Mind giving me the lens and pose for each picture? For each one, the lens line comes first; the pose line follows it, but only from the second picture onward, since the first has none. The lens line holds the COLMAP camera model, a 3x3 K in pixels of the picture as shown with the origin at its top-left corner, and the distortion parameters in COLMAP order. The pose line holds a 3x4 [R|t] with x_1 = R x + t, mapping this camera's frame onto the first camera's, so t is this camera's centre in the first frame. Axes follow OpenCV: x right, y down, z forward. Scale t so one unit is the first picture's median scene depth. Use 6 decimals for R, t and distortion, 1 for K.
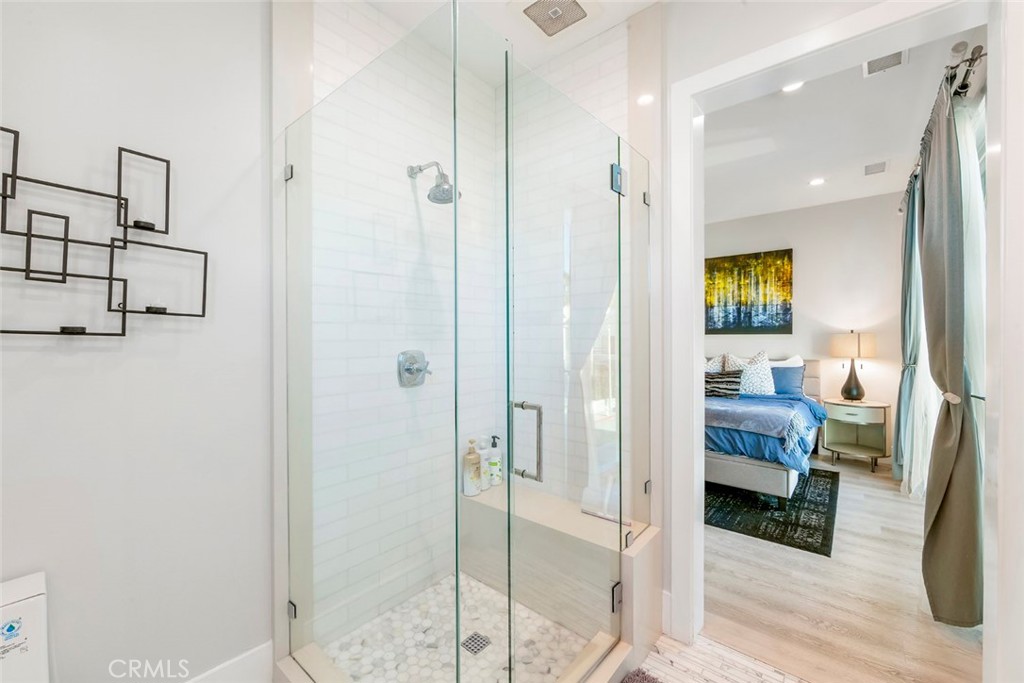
lens RADIAL K [[414.8, 0, 513.6], [0, 414.8, 342.7], [0, 0, 1]] dist [-0.004029, -0.000221]
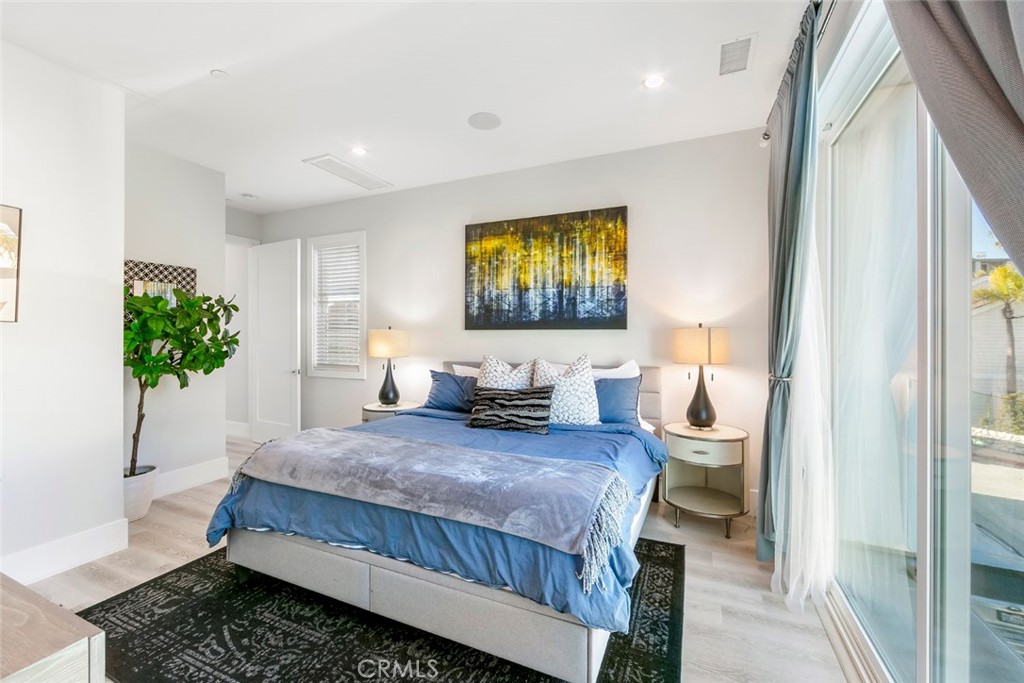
lens RADIAL K [[414.8, 0, 521.1], [0, 414.8, 342.9], [0, 0, 1]] dist [-0.004029, -0.000221]
pose [[0.956953, -0.004170, 0.290212, 0.325141], [0.002243, 0.999973, 0.006969, -0.003355], [-0.290234, -0.006018, 0.956937, 0.415968]]
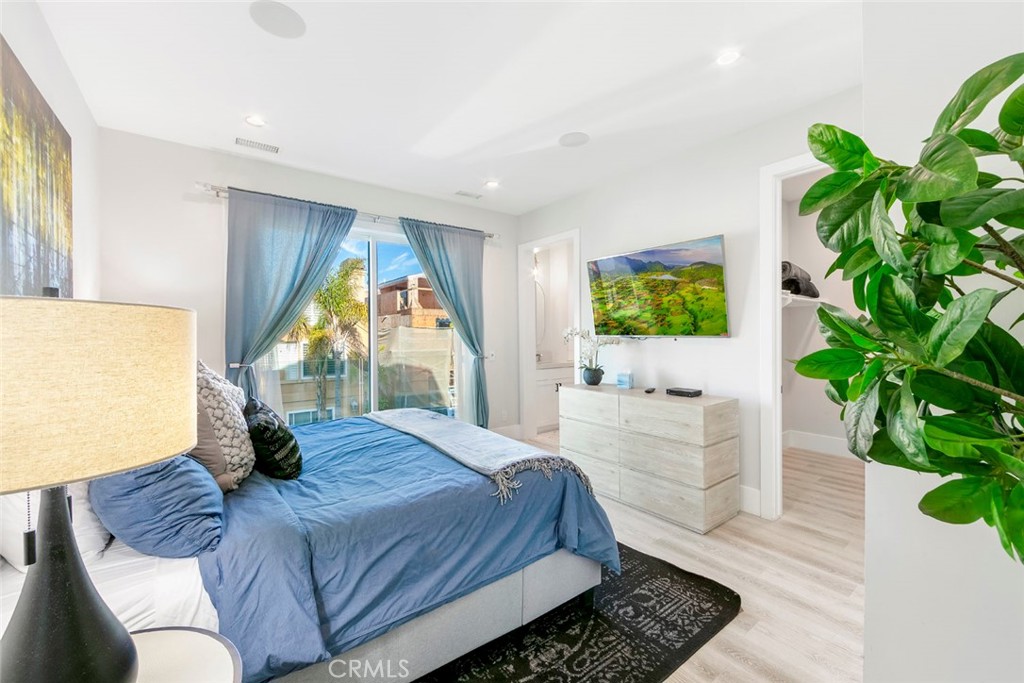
lens RADIAL K [[414.8, 0, 513.4], [0, 414.8, 336.2], [0, 0, 1]] dist [-0.004029, -0.000221]
pose [[-0.973473, 0.013716, 0.228390, 0.118067], [0.018111, 0.999689, 0.017160, -0.013287], [-0.228084, 0.020841, -0.973418, 1.431642]]
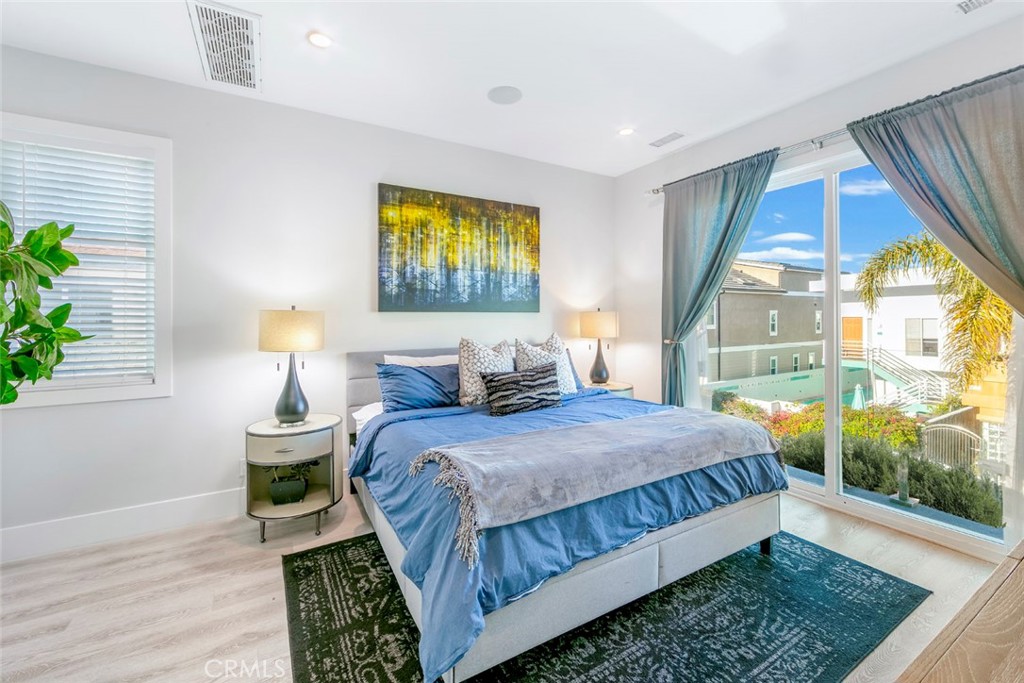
lens RADIAL K [[414.8, 0, 511.1], [0, 414.8, 324.3], [0, 0, 1]] dist [-0.004029, -0.000221]
pose [[0.340916, -0.014310, 0.939985, -0.127866], [0.018146, 0.999798, 0.008639, -0.005379], [-0.939919, 0.014112, 0.341106, 0.836889]]
